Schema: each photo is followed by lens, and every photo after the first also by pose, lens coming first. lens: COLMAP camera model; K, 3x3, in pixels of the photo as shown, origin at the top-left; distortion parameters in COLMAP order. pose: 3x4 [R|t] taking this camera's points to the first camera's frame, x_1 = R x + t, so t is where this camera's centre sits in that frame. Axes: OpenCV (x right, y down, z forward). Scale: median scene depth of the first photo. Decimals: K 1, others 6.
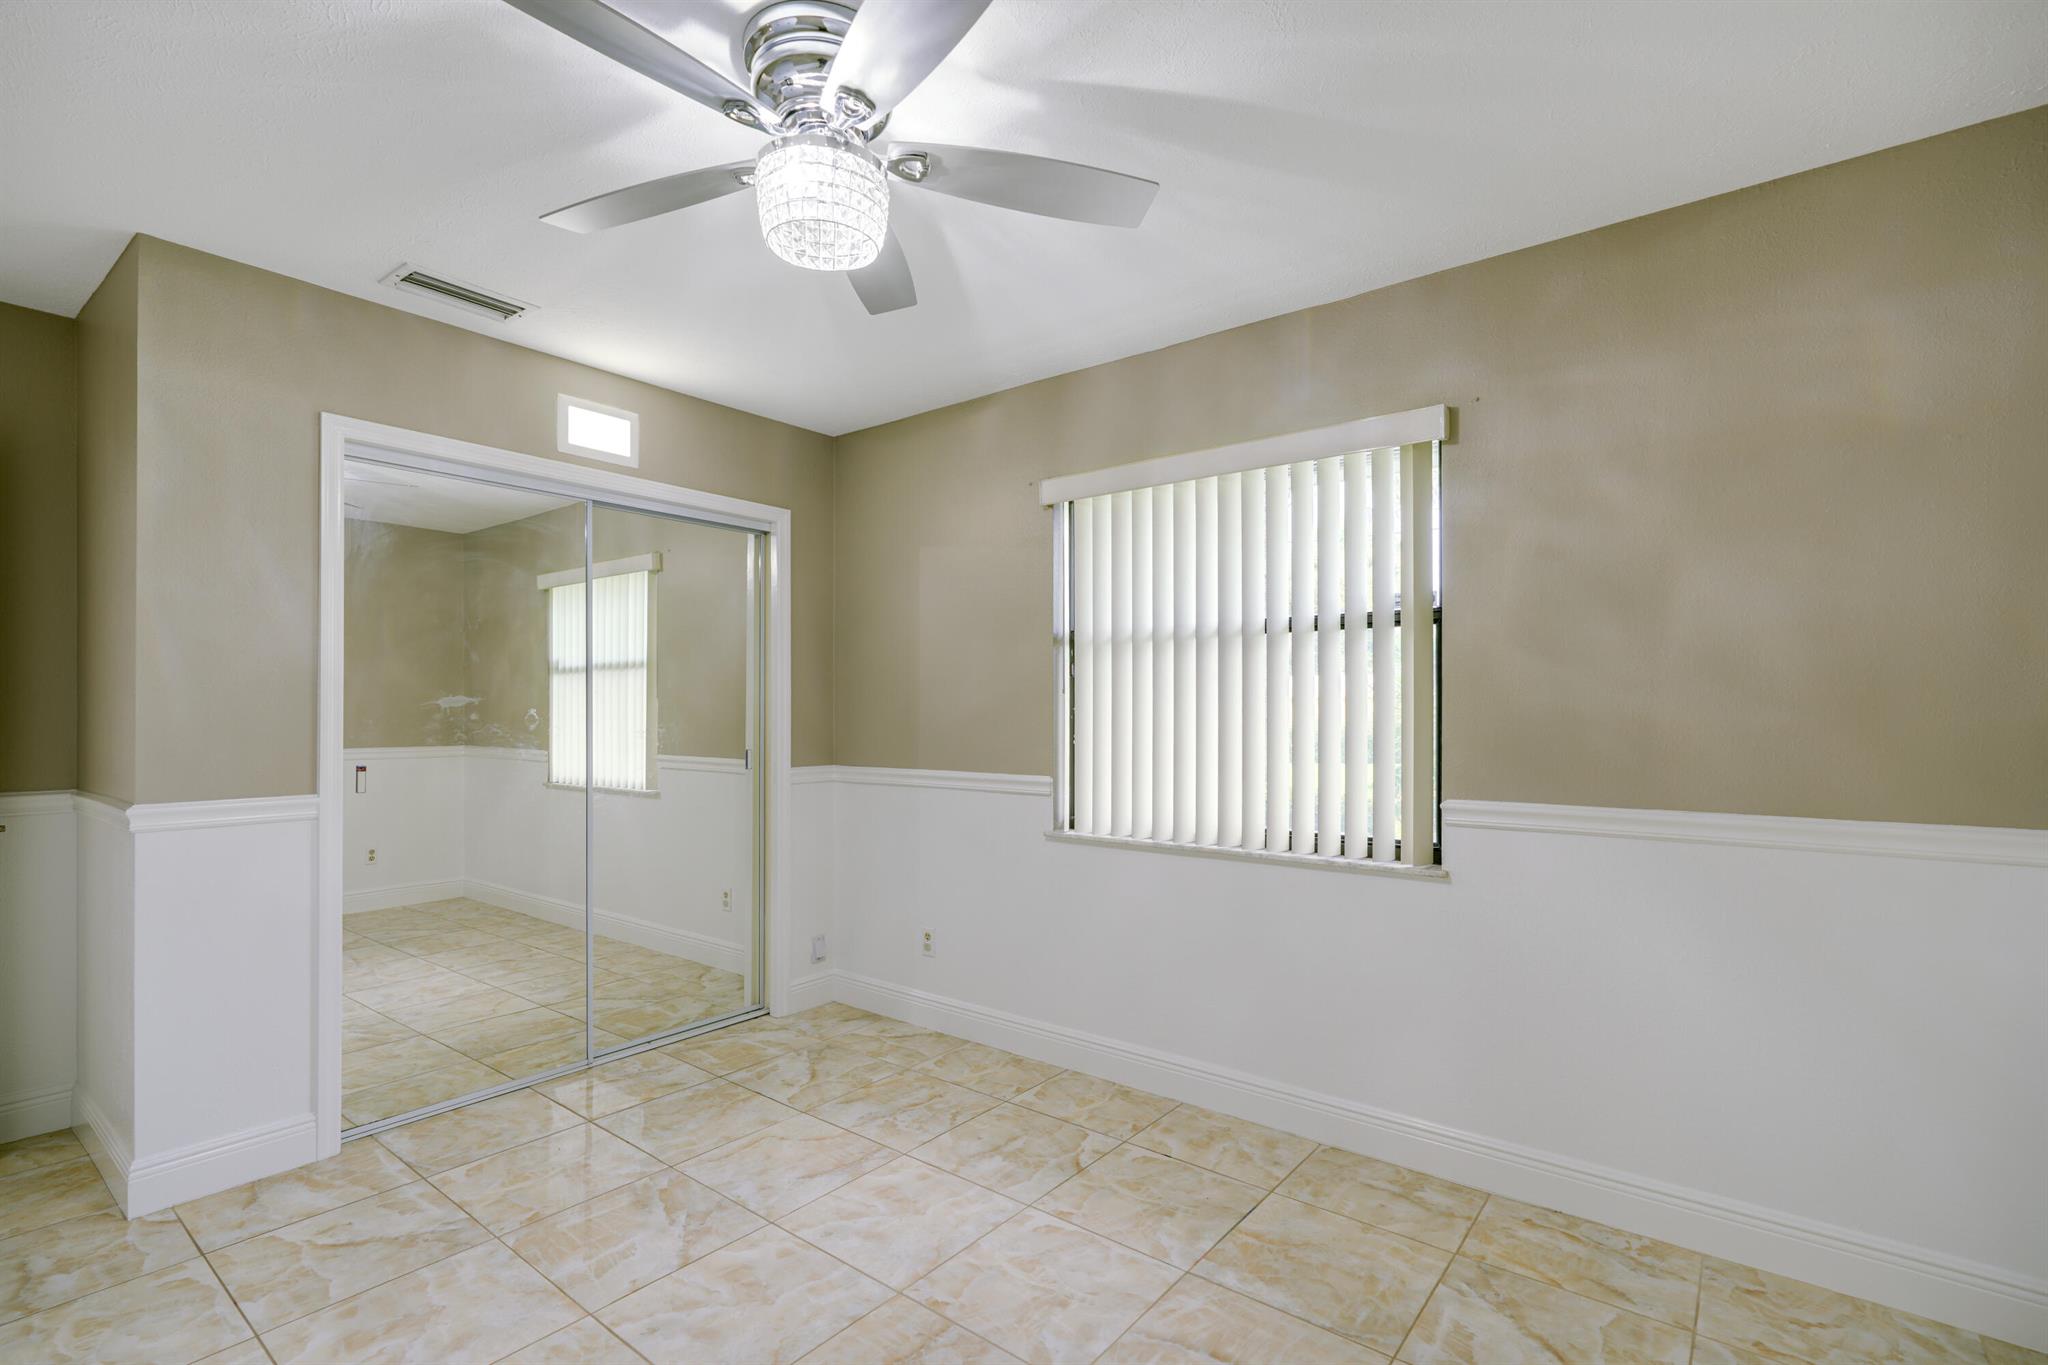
lens RADIAL K [[926.7, 0, 1036.4], [0, 926.7, 701.0], [0, 0, 1]] dist [-0.001059, 0.001627]
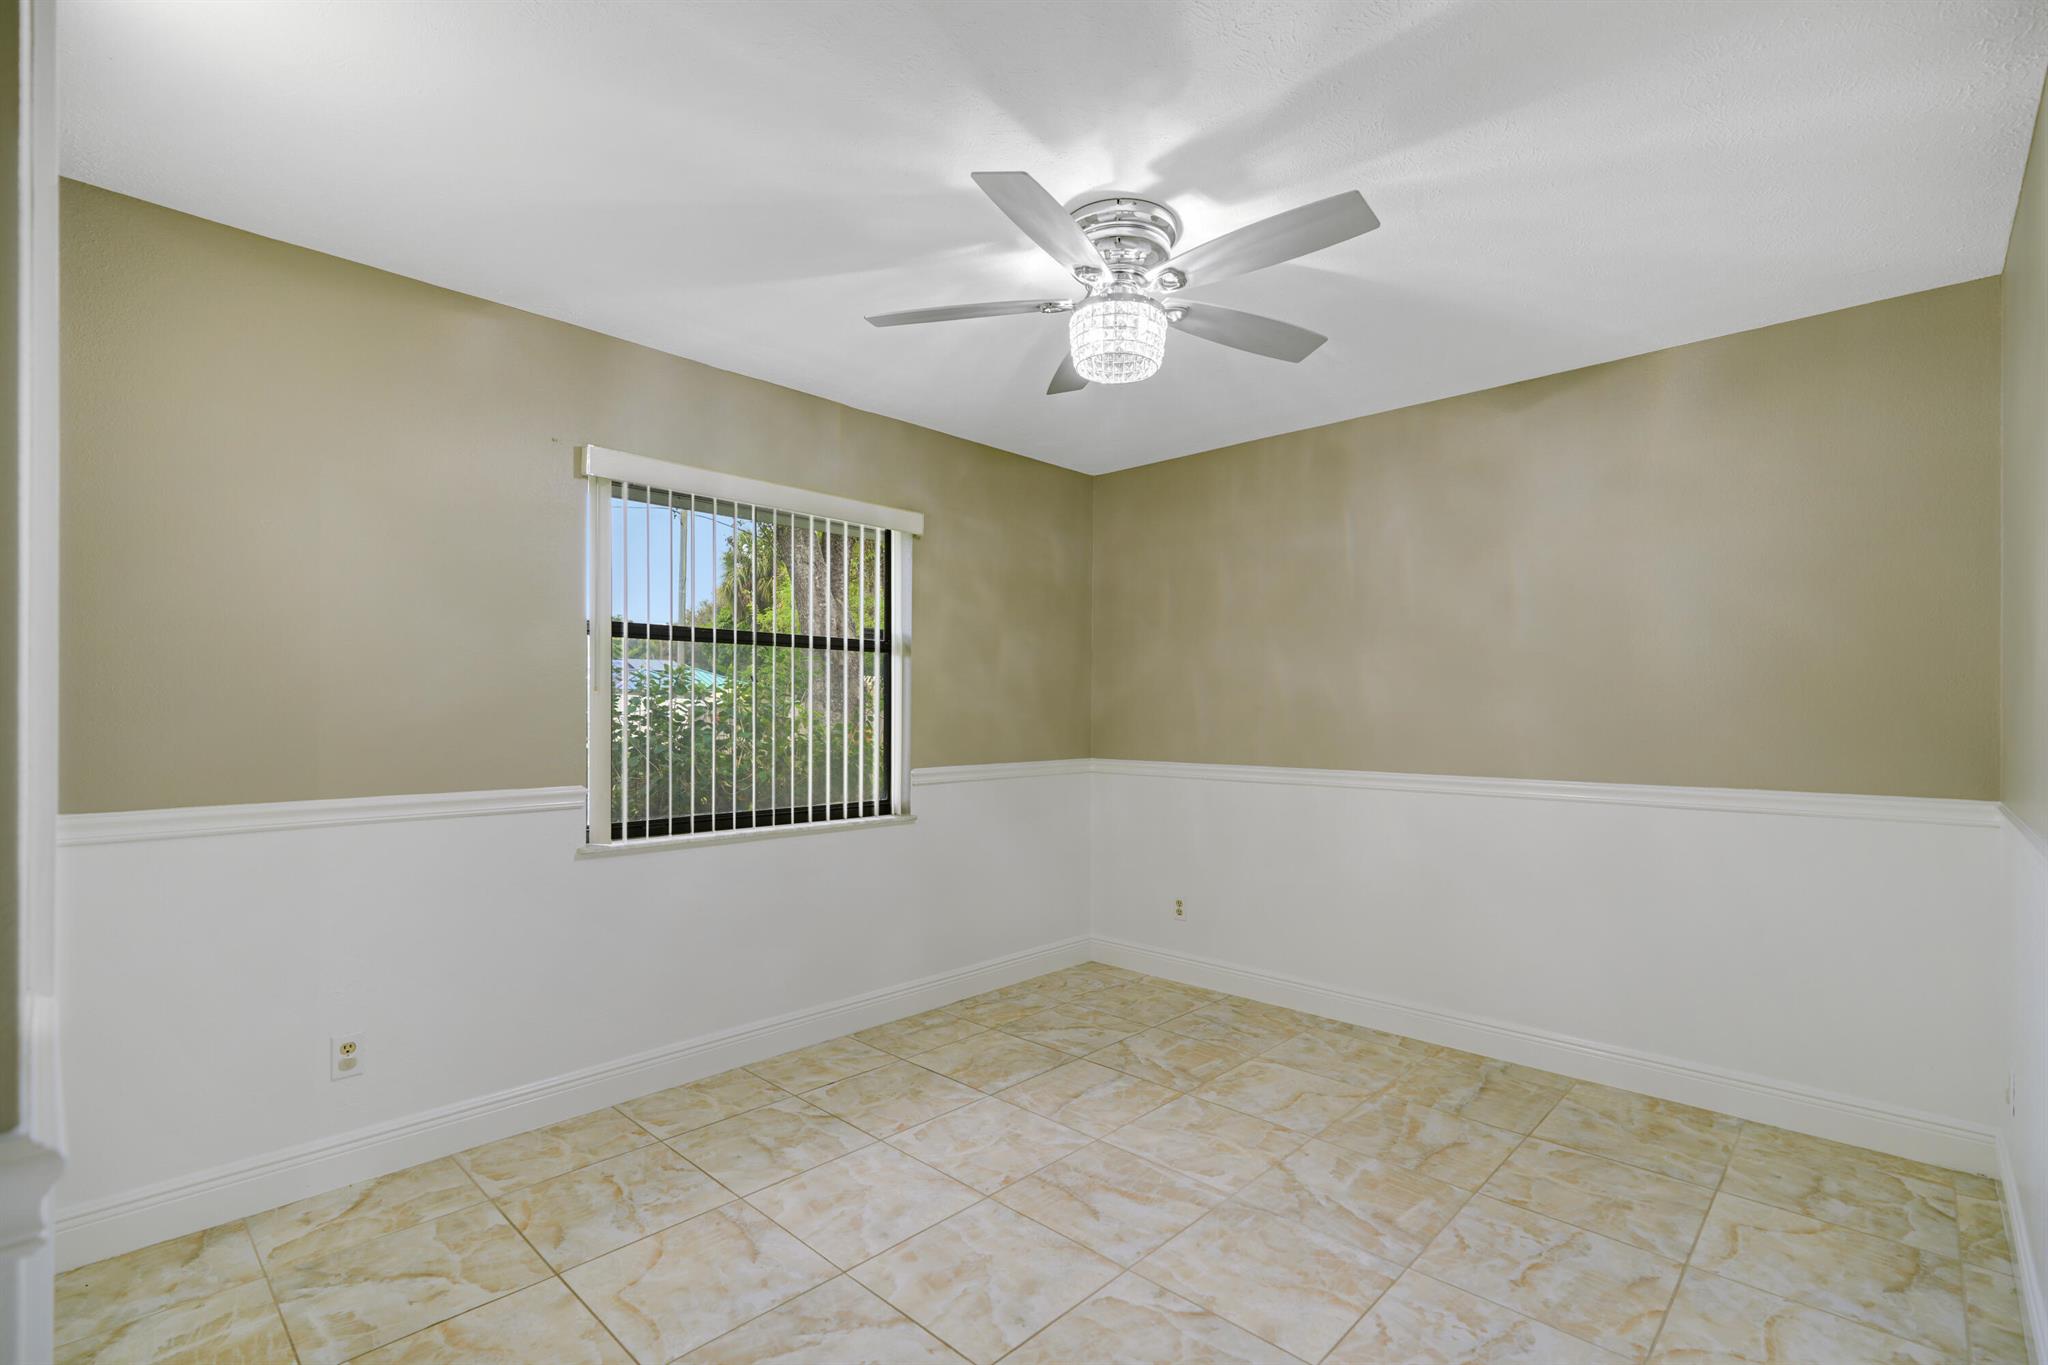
lens RADIAL K [[926.7, 0, 1017.3], [0, 926.7, 686.7], [0, 0, 1]] dist [-0.001059, 0.001627]
pose [[0.108336, 0.020086, 0.993911, -1.058485], [-0.022179, 0.999596, -0.017783, -0.006770], [-0.993867, -0.020117, 0.108738, 0.654476]]
